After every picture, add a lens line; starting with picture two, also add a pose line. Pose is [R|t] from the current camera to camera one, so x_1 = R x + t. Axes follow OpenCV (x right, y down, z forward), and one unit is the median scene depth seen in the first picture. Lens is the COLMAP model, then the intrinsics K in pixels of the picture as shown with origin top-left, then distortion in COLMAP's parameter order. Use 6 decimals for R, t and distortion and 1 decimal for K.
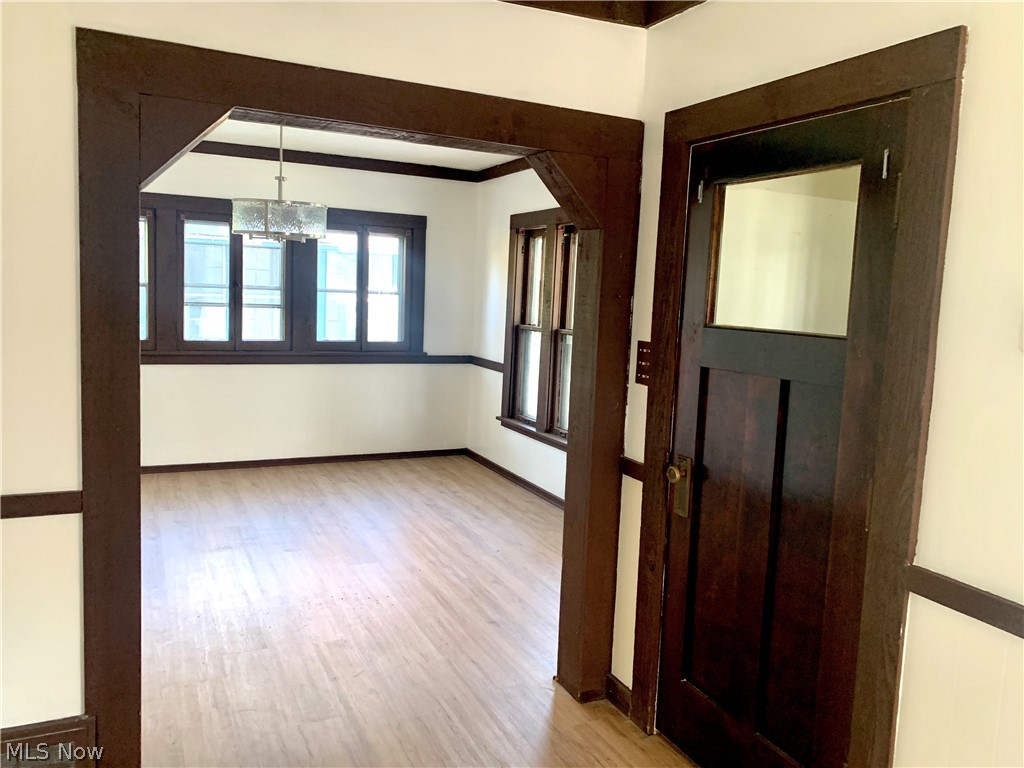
lens RADIAL K [[762.3, 0, 513.7], [0, 762.3, 363.9], [0, 0, 1]] dist [-0.005377, -0.002337]
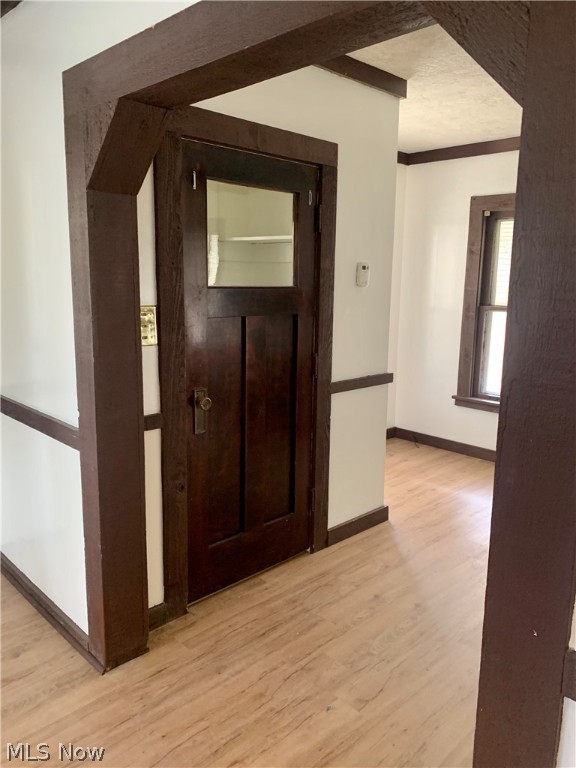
lens RADIAL K [[589.7, 0, 287.5], [0, 589.7, 373.4], [0, 0, 1]] dist [0.002948, 0.001357]
pose [[-0.311304, -0.204604, 0.928023, -0.746336], [0.057128, 0.970752, 0.233188, -0.130380], [-0.948592, 0.125608, -0.290511, 1.129673]]
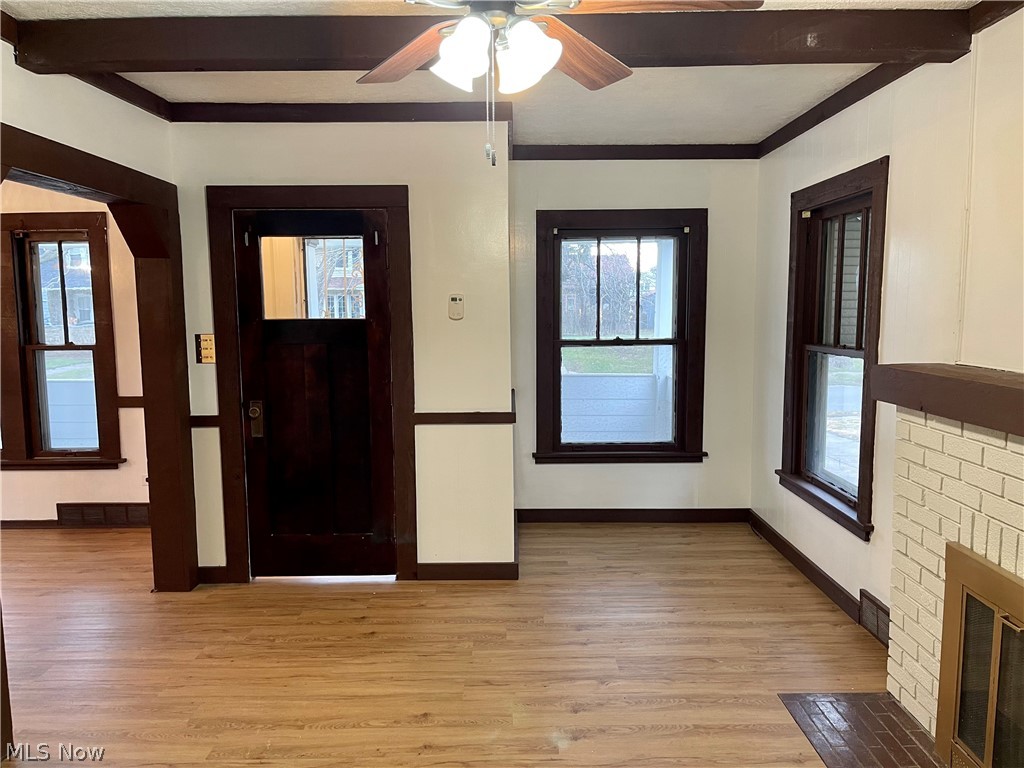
lens RADIAL K [[780.7, 0, 512.0], [0, 780.7, 384.0], [0, 0, 1]] dist [0.045194, -0.001556]
pose [[0.441629, -0.130254, 0.887692, -1.011851], [0.110944, 0.989740, 0.090033, -0.006705], [-0.890312, 0.058723, 0.451549, -0.249494]]
